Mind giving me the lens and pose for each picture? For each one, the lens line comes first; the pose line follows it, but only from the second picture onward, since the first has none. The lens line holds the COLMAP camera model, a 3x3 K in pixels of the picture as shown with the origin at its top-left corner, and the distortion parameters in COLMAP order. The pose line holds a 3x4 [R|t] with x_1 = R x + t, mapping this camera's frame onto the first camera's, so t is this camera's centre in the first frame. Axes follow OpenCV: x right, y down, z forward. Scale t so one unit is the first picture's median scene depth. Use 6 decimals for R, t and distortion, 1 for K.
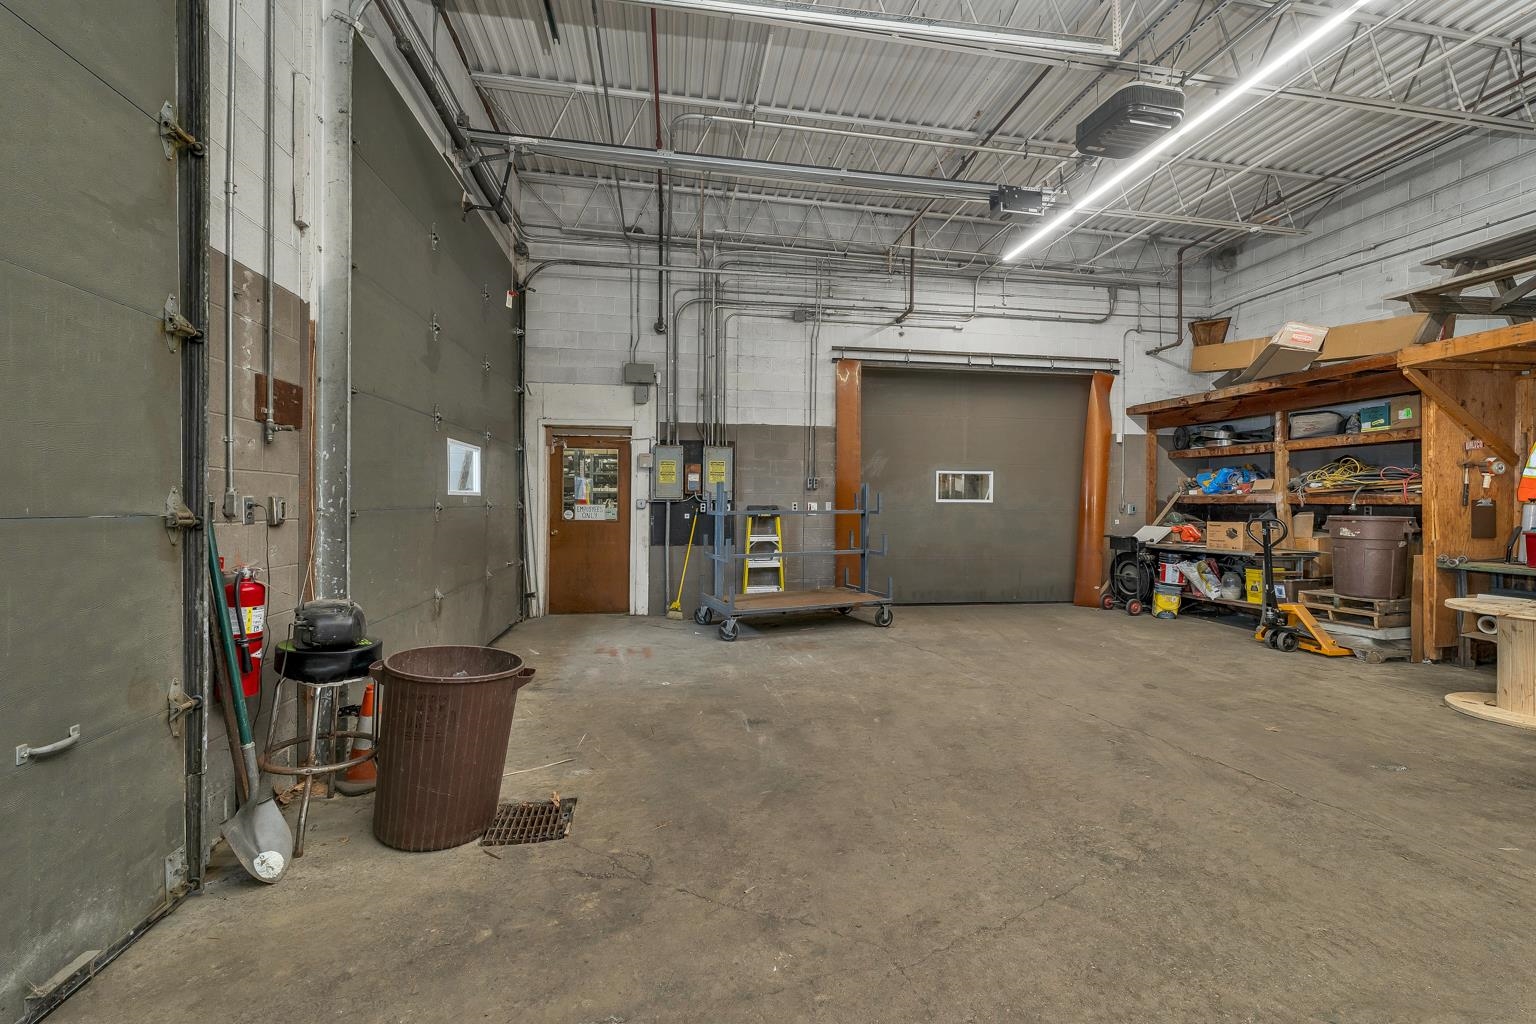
lens RADIAL K [[629.1, 0, 763.2], [0, 629.1, 503.6], [0, 0, 1]] dist [0.000553, -0.000367]
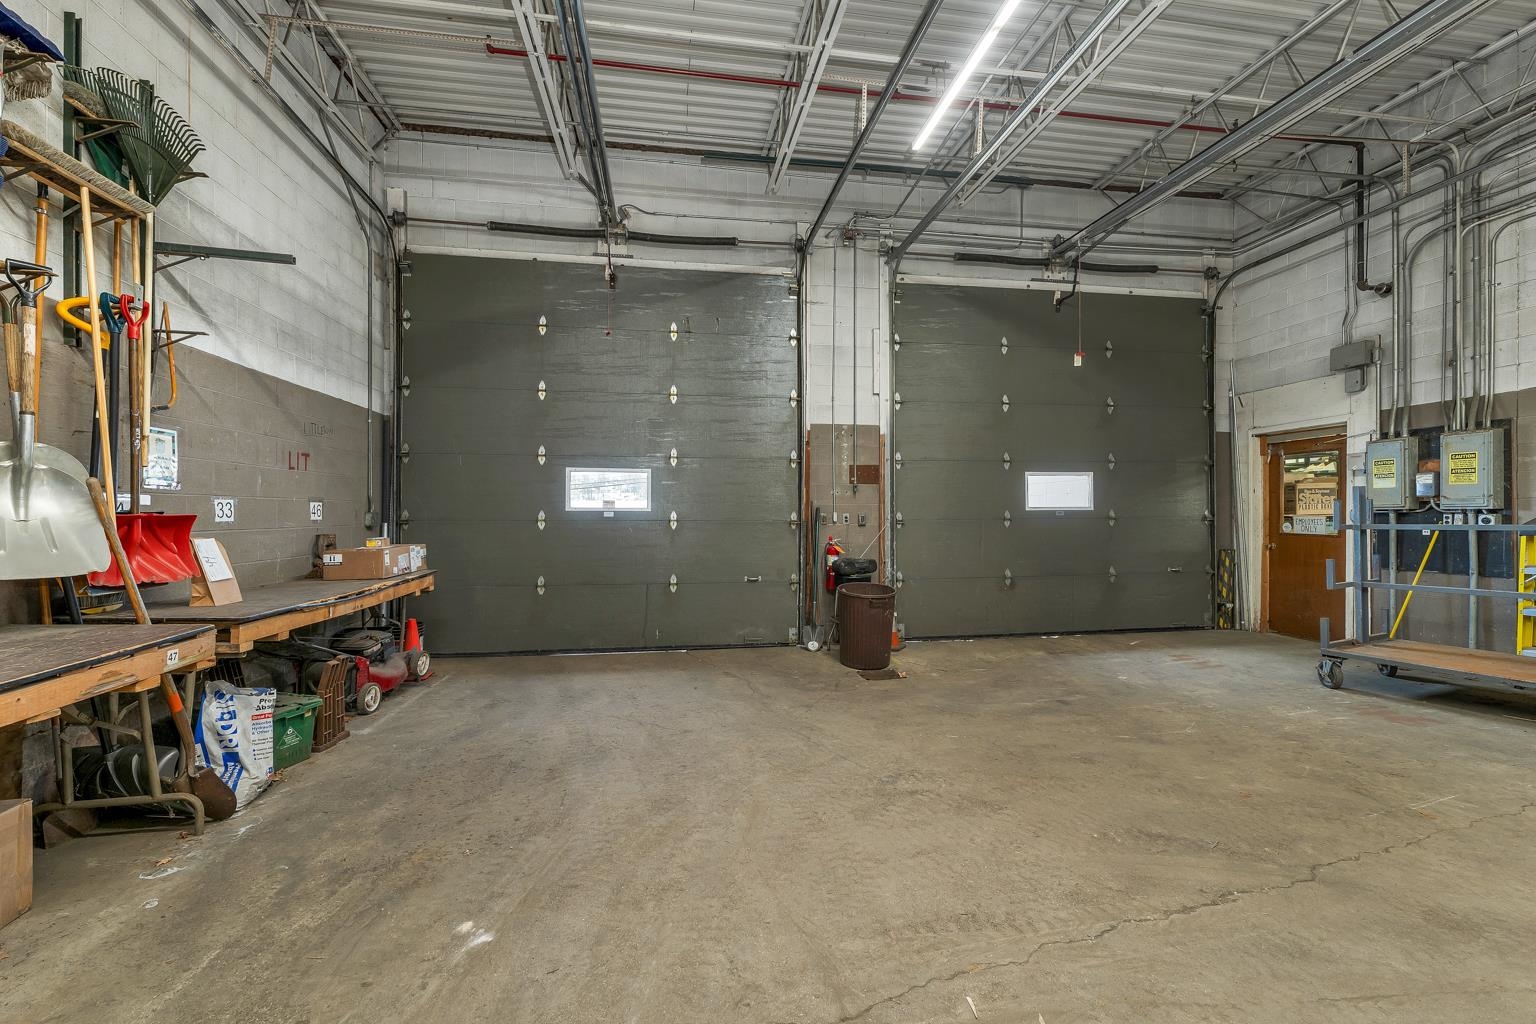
lens RADIAL K [[629.1, 0, 762.7], [0, 629.1, 514.5], [0, 0, 1]] dist [0.000553, -0.000367]
pose [[0.008131, -0.005604, -0.999951, 0.647126], [0.003061, 0.999980, -0.005580, 0.001677], [0.999962, -0.003015, 0.008148, 0.241705]]
